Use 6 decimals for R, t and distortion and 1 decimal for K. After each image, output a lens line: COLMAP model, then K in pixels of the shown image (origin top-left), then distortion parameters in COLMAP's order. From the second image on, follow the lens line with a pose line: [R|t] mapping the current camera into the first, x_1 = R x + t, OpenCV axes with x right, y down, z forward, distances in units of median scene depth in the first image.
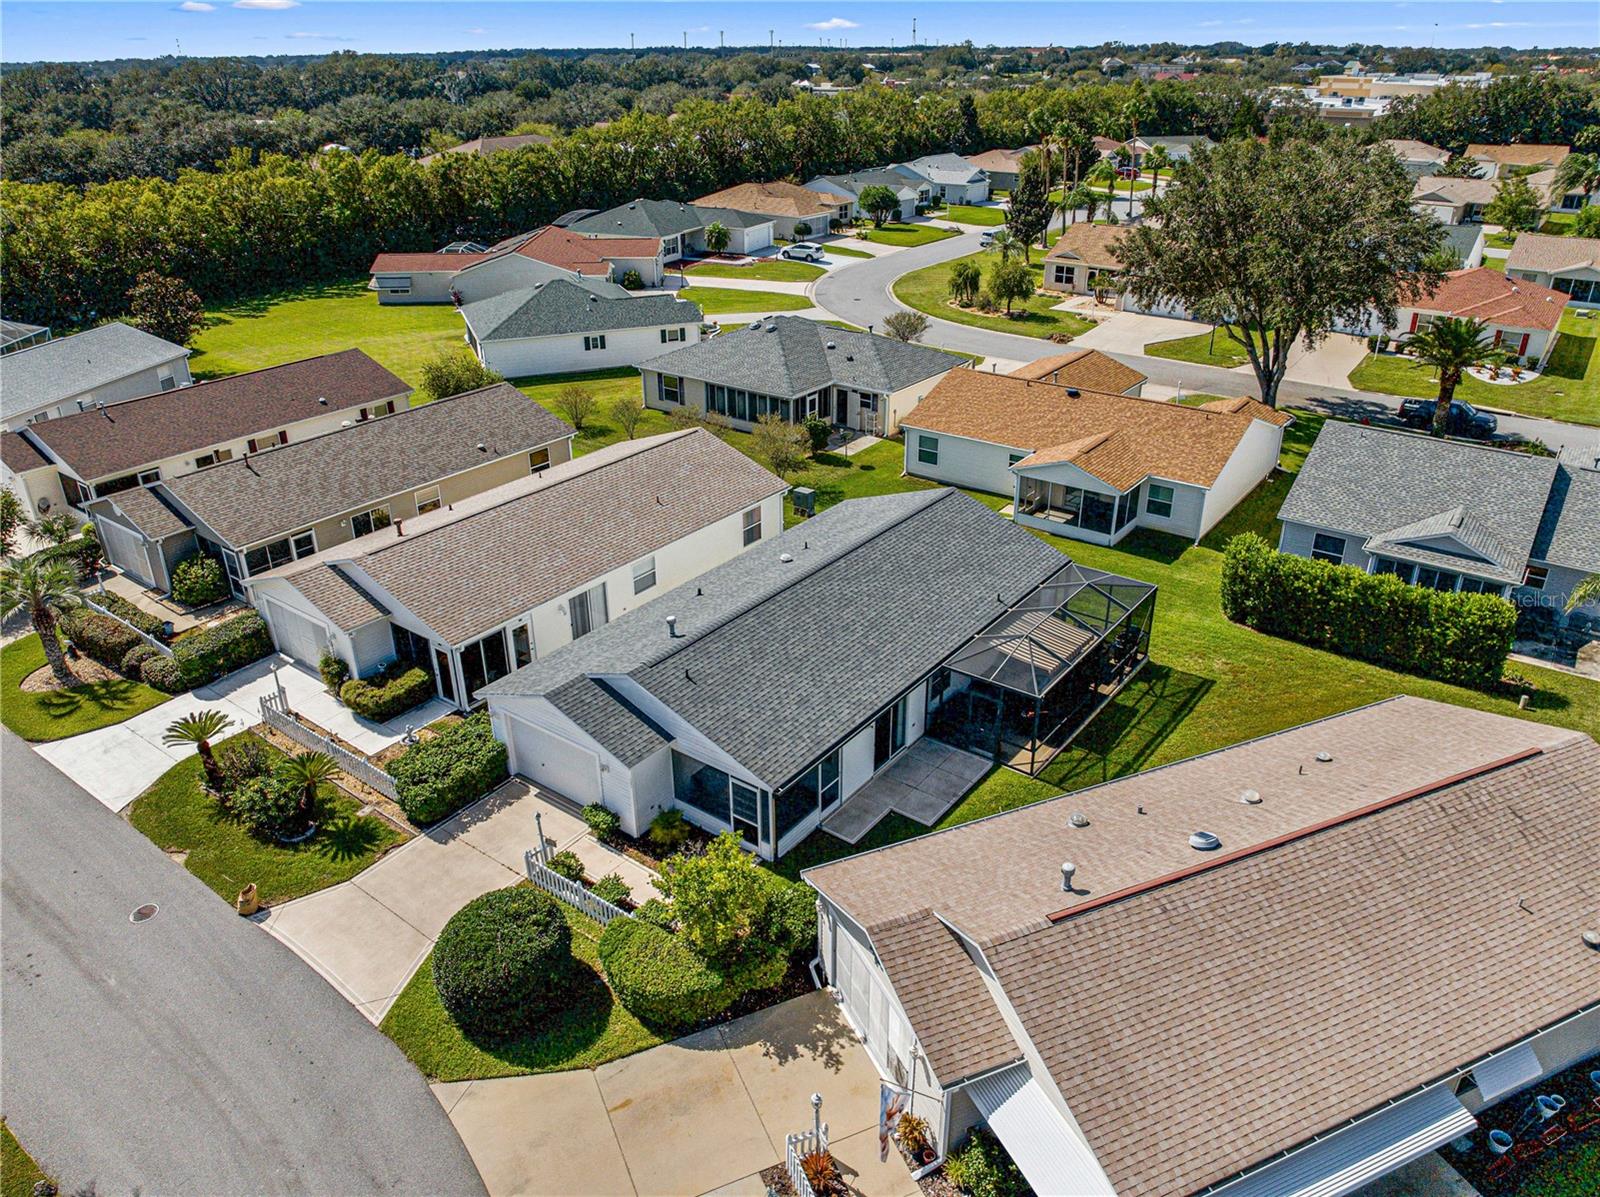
lens RADIAL K [[1128.4, 0, 800.0], [0, 1128.4, 598.5], [0, 0, 1]] dist [-0.004803, -0.001746]
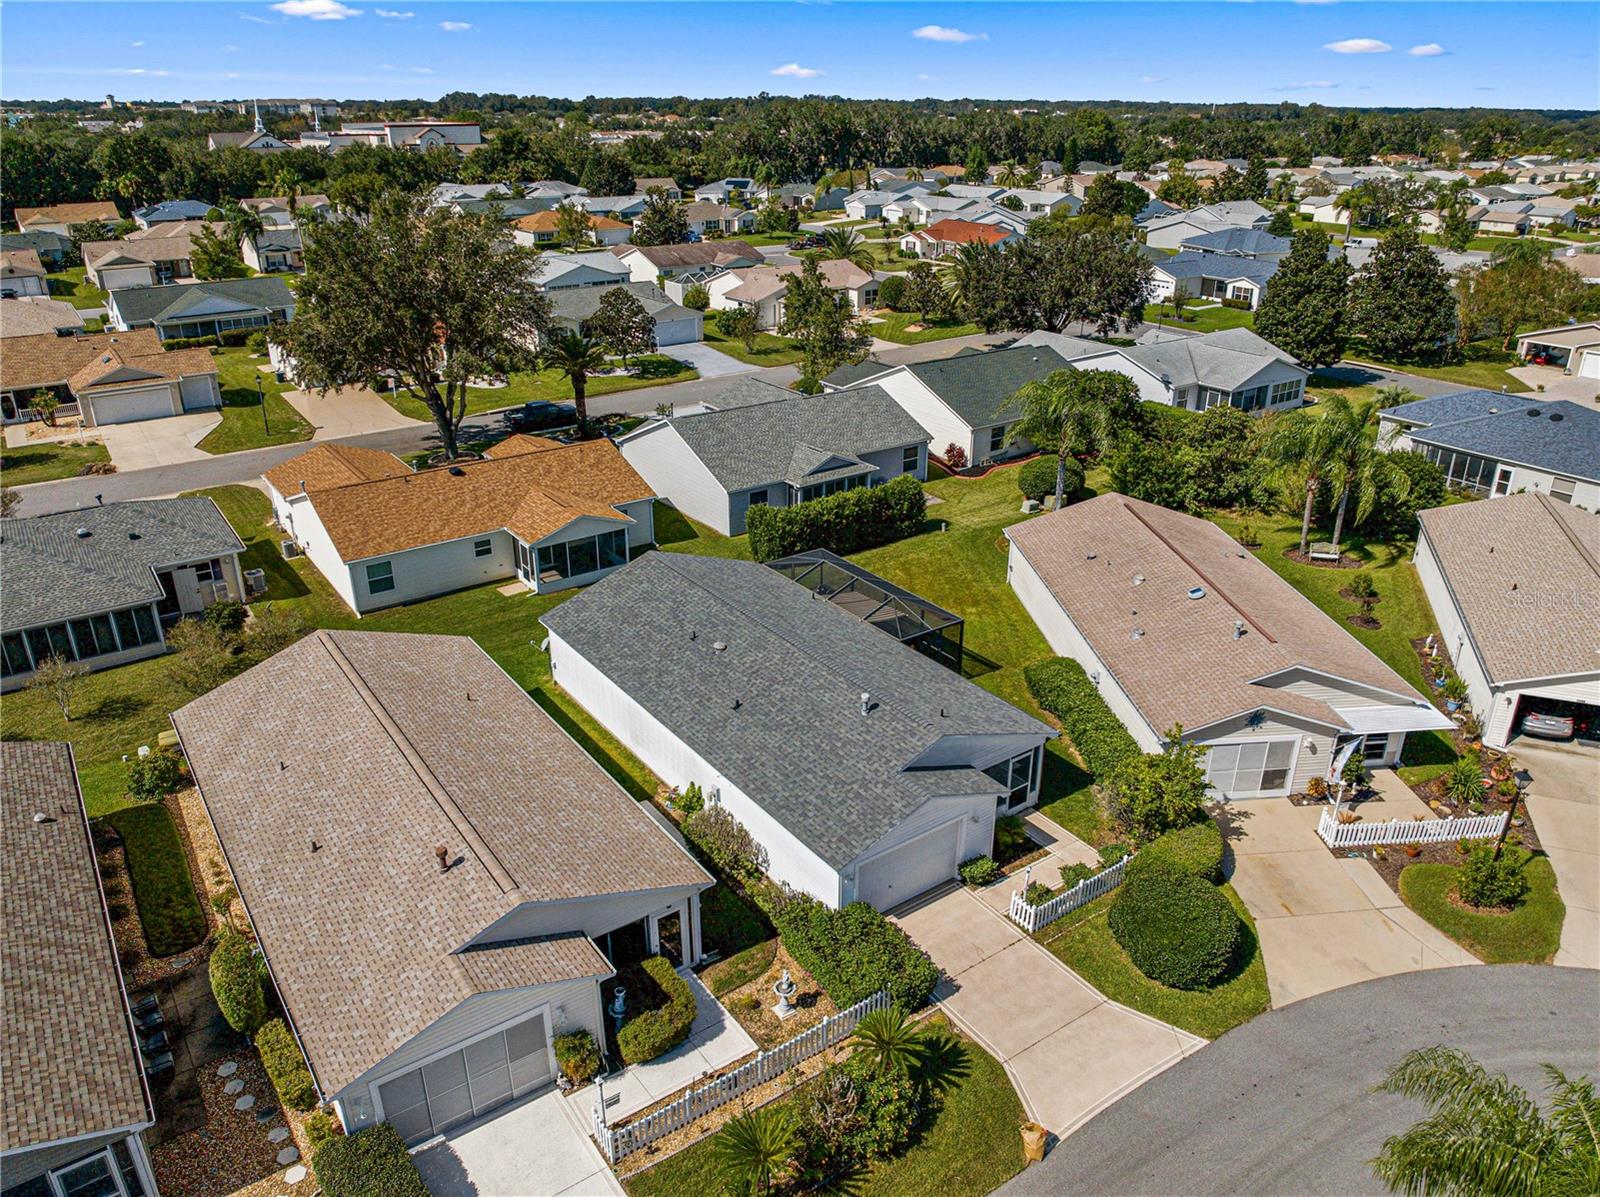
lens RADIAL K [[1128.4, 0, 800.0], [0, 1128.4, 598.5], [0, 0, 1]] dist [-0.004803, -0.001746]
pose [[0.308971, -0.386018, 0.869210, -0.771844], [0.419657, 0.875480, 0.239631, -0.258711], [-0.853478, 0.290731, 0.432494, 0.442259]]
